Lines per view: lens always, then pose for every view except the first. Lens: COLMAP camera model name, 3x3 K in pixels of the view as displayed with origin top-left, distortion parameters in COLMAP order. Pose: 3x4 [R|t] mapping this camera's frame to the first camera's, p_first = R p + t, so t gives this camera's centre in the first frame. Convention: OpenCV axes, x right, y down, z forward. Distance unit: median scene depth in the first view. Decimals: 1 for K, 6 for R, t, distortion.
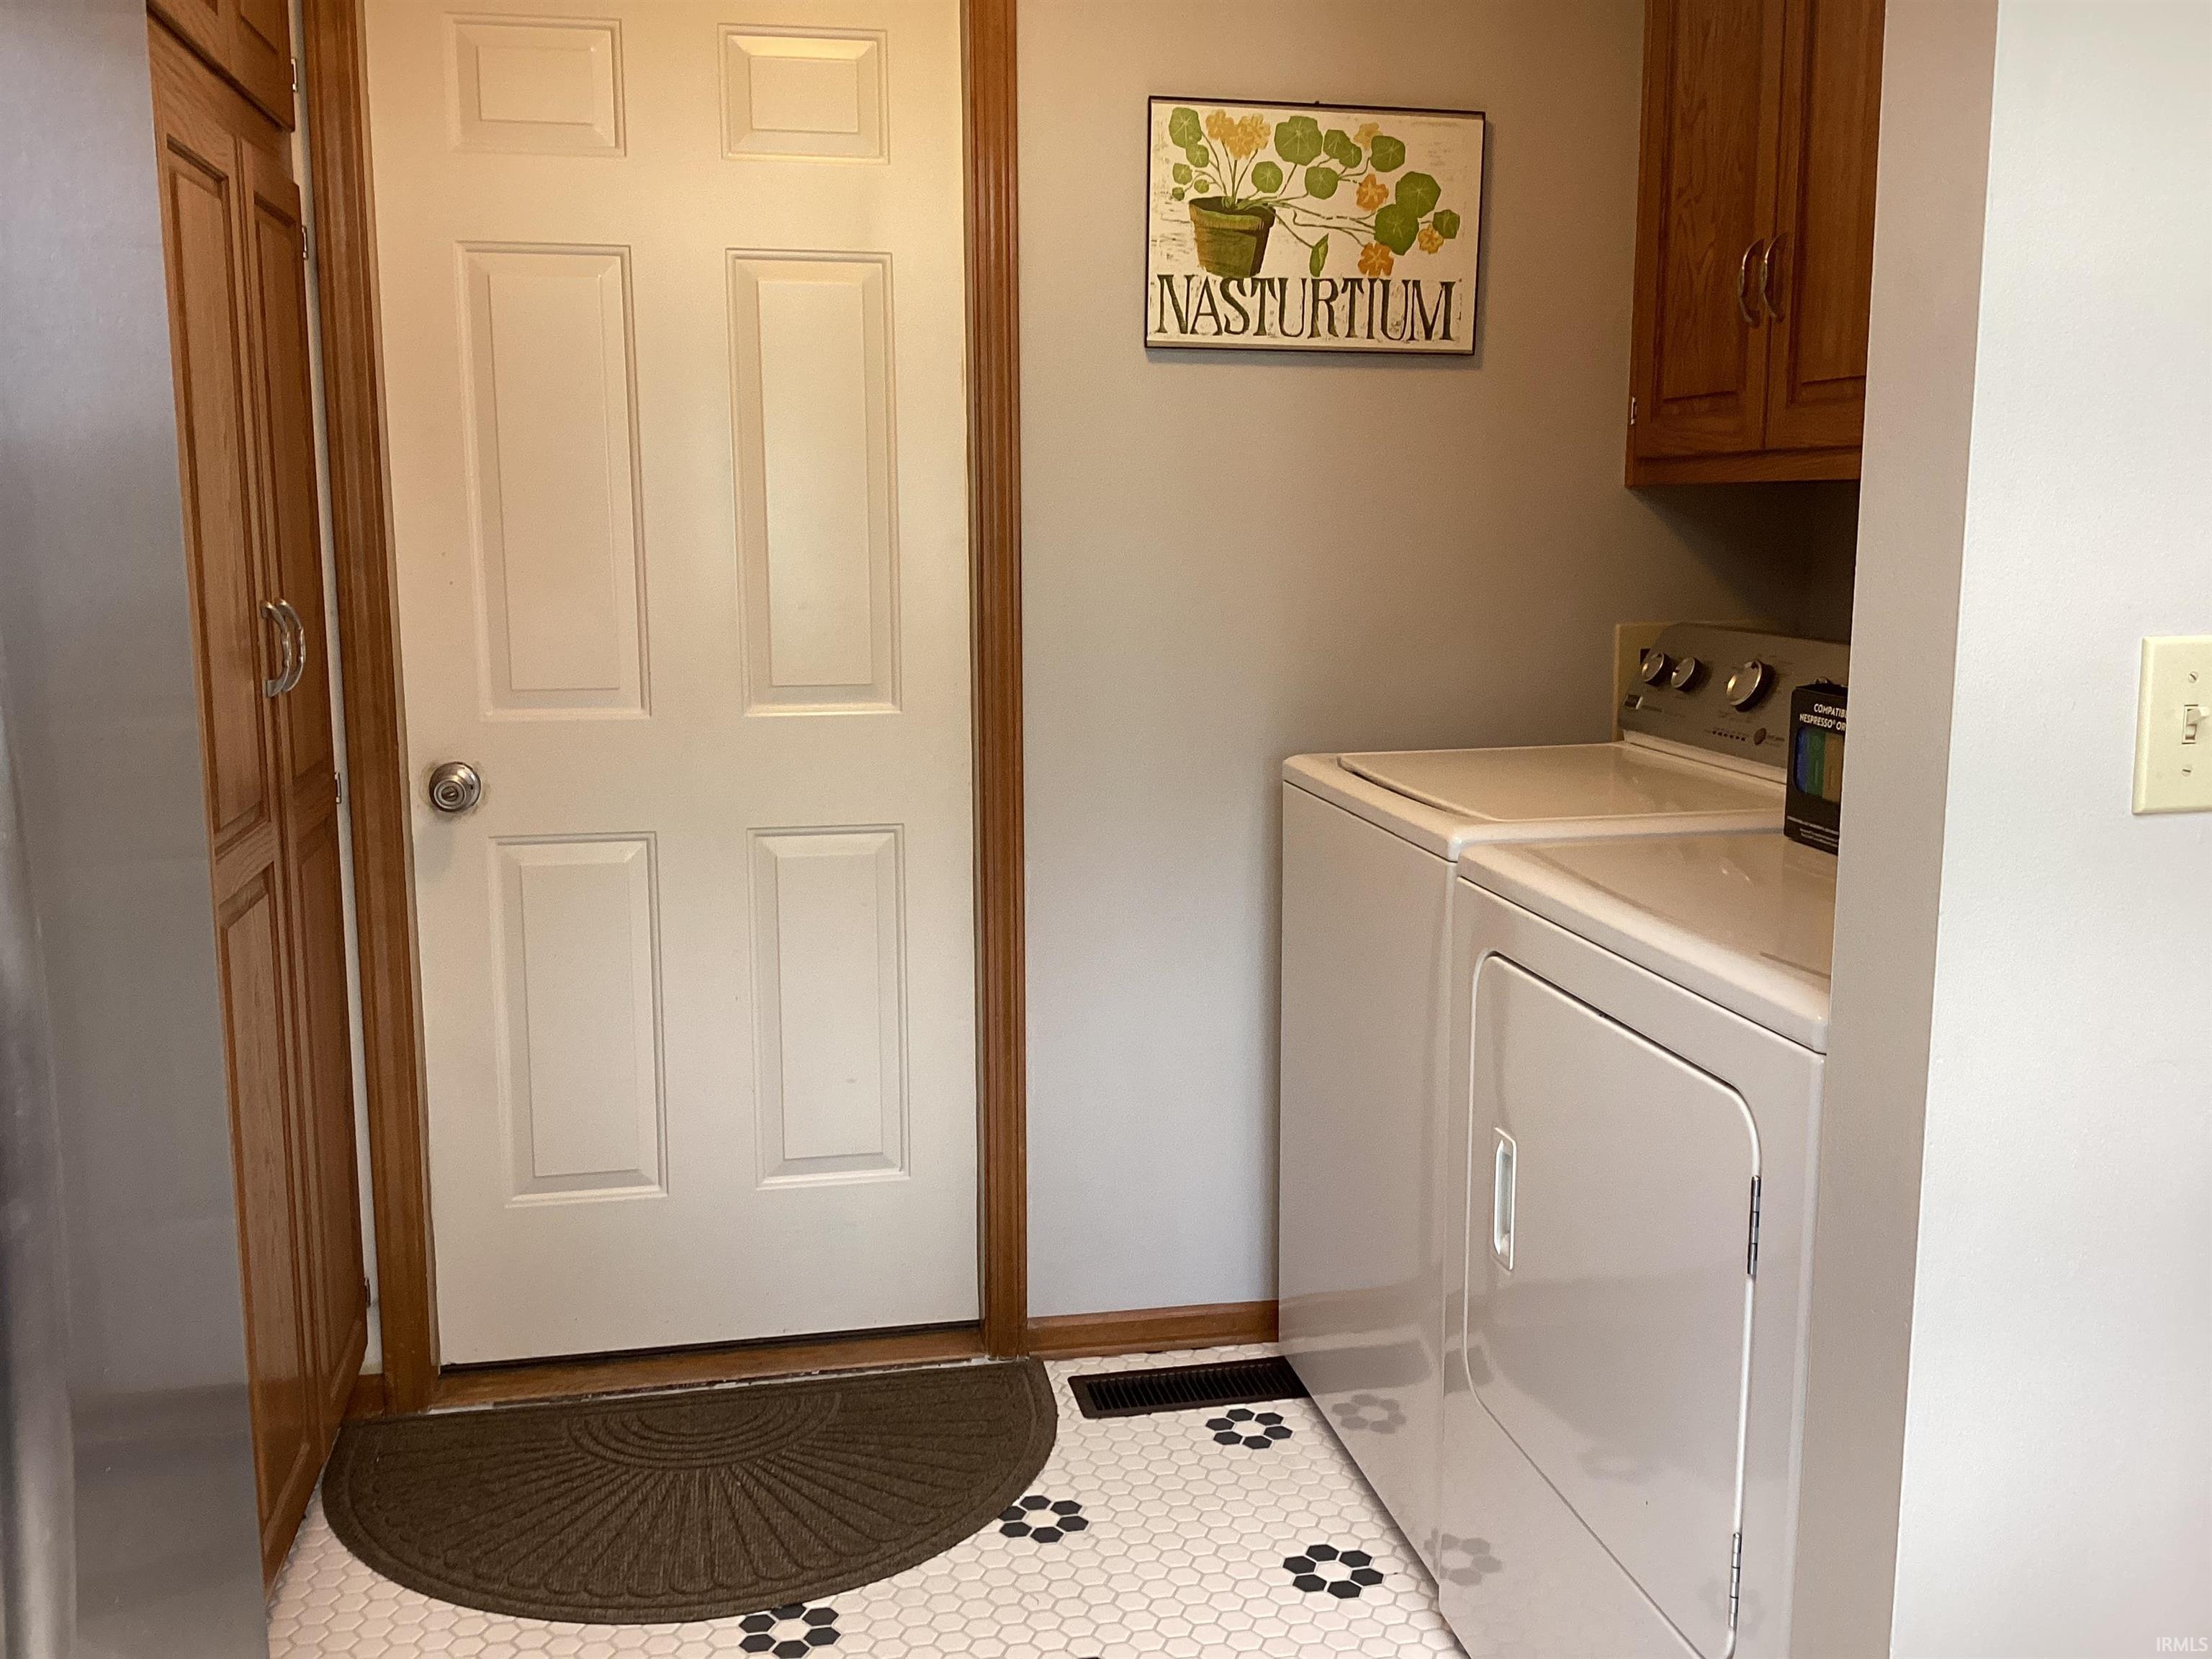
lens RADIAL K [[2047.5, 0, 1103.3], [0, 2047.5, 827.3], [0, 0, 1]] dist [0.036326, 0.000000]
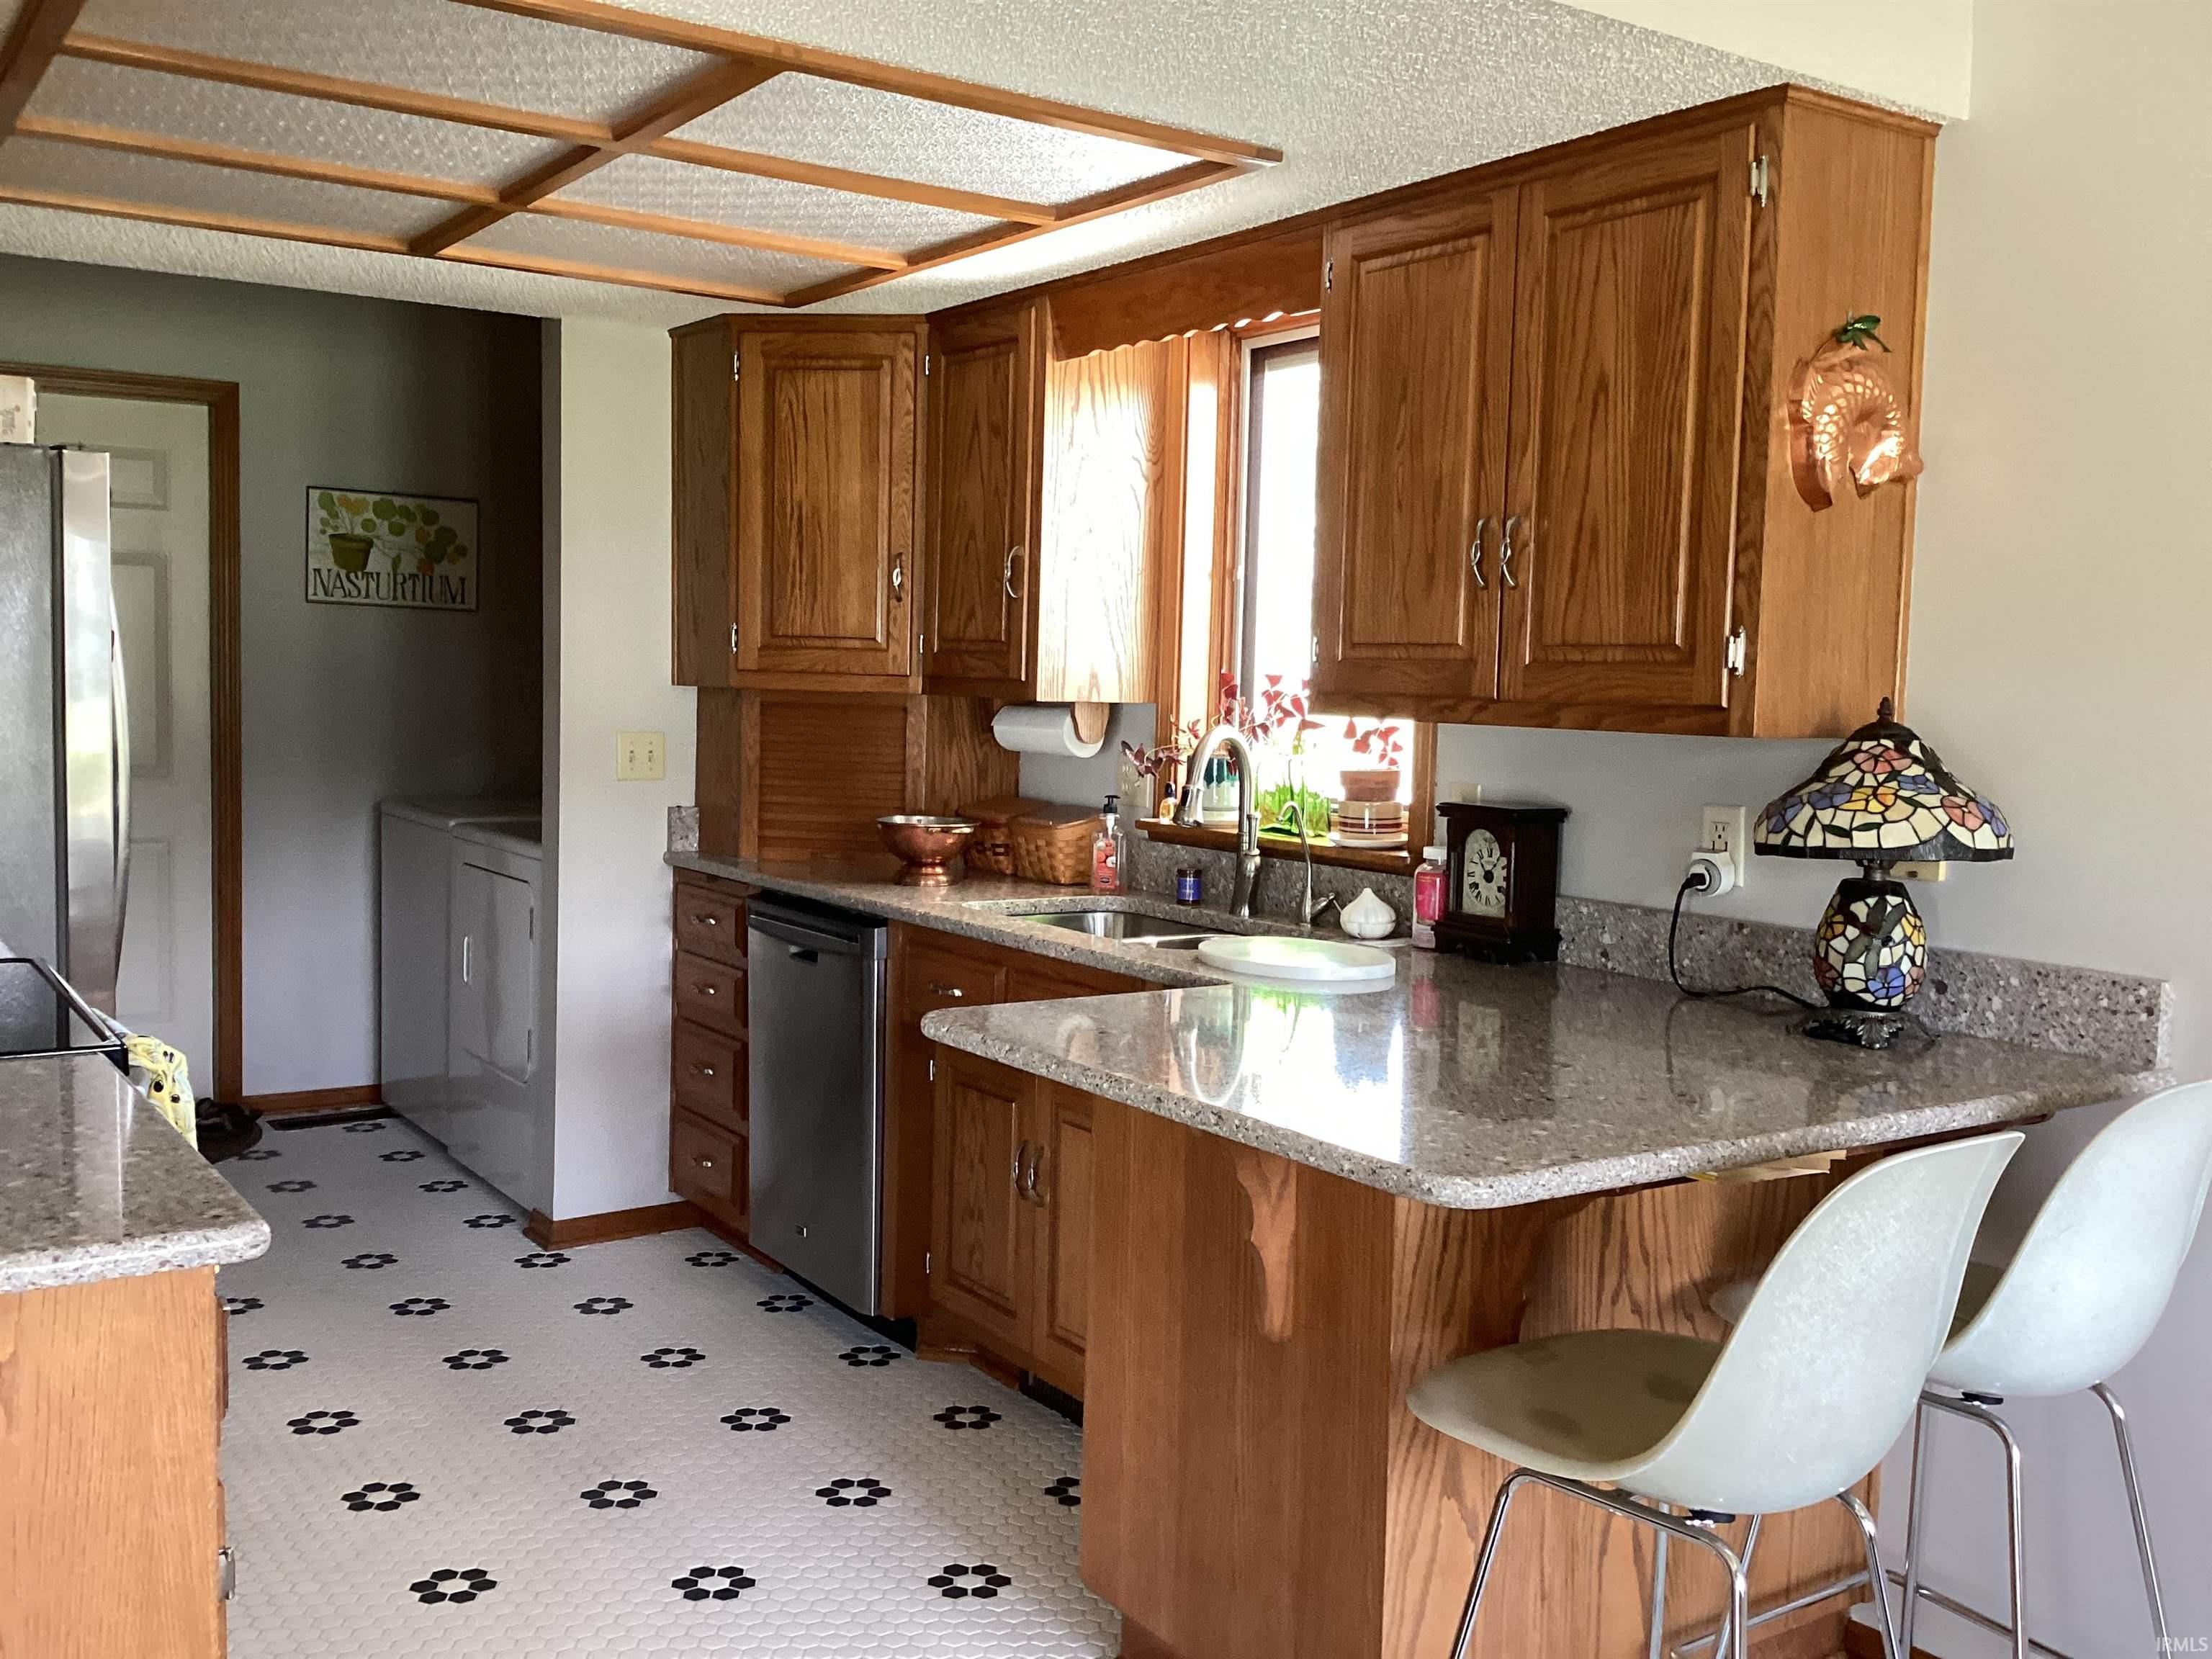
lens RADIAL K [[2047.5, 0, 1112.3], [0, 2047.5, 841.0], [0, 0, 1]] dist [0.036326, 0.000000]
pose [[0.931435, -0.004591, 0.363878, 0.019716], [0.040347, 0.995059, -0.090722, 0.228099], [-0.361664, 0.099182, 0.927018, -1.200315]]
